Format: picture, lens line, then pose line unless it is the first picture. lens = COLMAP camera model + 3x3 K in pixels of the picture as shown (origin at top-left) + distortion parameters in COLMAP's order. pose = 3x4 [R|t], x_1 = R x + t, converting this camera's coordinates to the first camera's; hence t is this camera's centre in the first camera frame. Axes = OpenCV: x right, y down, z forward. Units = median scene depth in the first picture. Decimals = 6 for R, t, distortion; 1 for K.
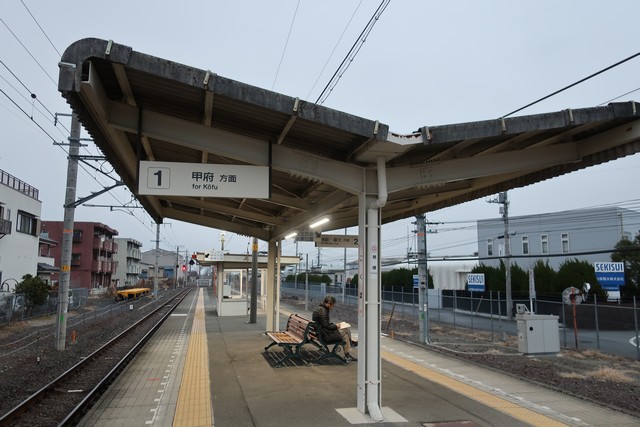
lens RADIAL K [[499.8, 0, 321.0], [0, 499.8, 213.9], [0, 0, 1]] dist [-0.004060, -0.003165]
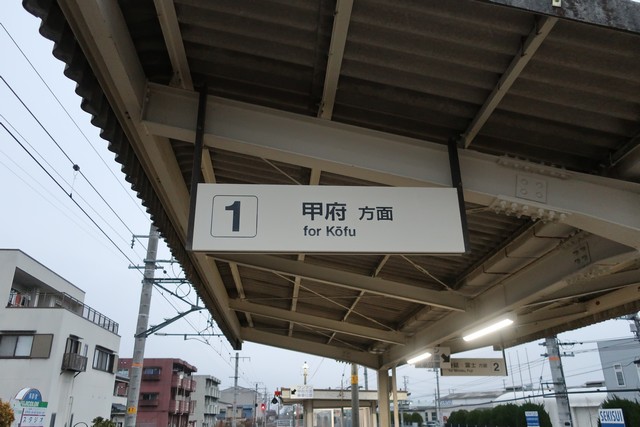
lens RADIAL K [[499.8, 0, 320.6], [0, 499.8, 214.6], [0, 0, 1]] dist [-0.004060, -0.003165]
pose [[0.987495, -0.069050, -0.141726, -0.038748], [0.030821, 0.966189, -0.255986, 0.011308], [0.154610, 0.248417, 0.956235, 0.122476]]
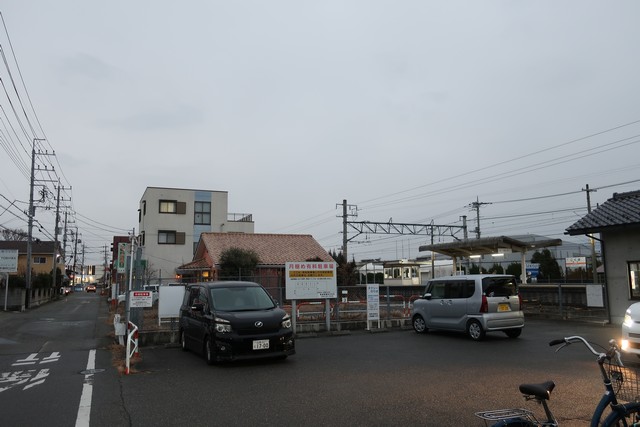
lens RADIAL K [[499.8, 0, 320.3], [0, 499.8, 214.5], [0, 0, 1]] dist [-0.004060, -0.003165]
pose [[0.984646, 0.010425, 0.174249, -0.903064], [-0.008919, 0.999916, -0.009423, -0.109627], [-0.174333, 0.007724, 0.984656, -1.233067]]
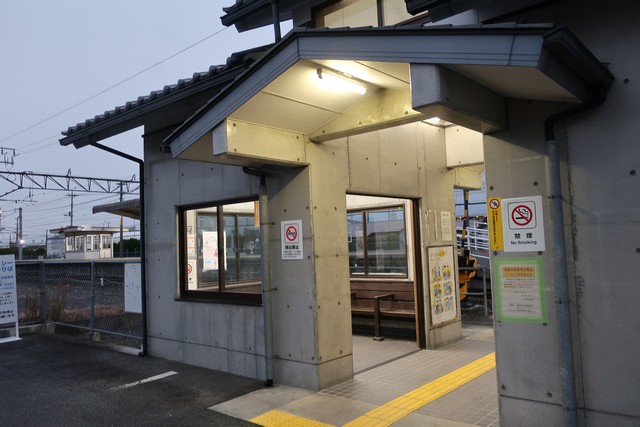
lens RADIAL K [[499.8, 0, 322.4], [0, 499.8, 211.5], [0, 0, 1]] dist [-0.004060, -0.003165]
pose [[0.819886, 0.004473, 0.572509, -0.466838], [-0.031486, 0.998808, 0.037287, -0.066353], [-0.571661, -0.048597, 0.819050, -0.914345]]
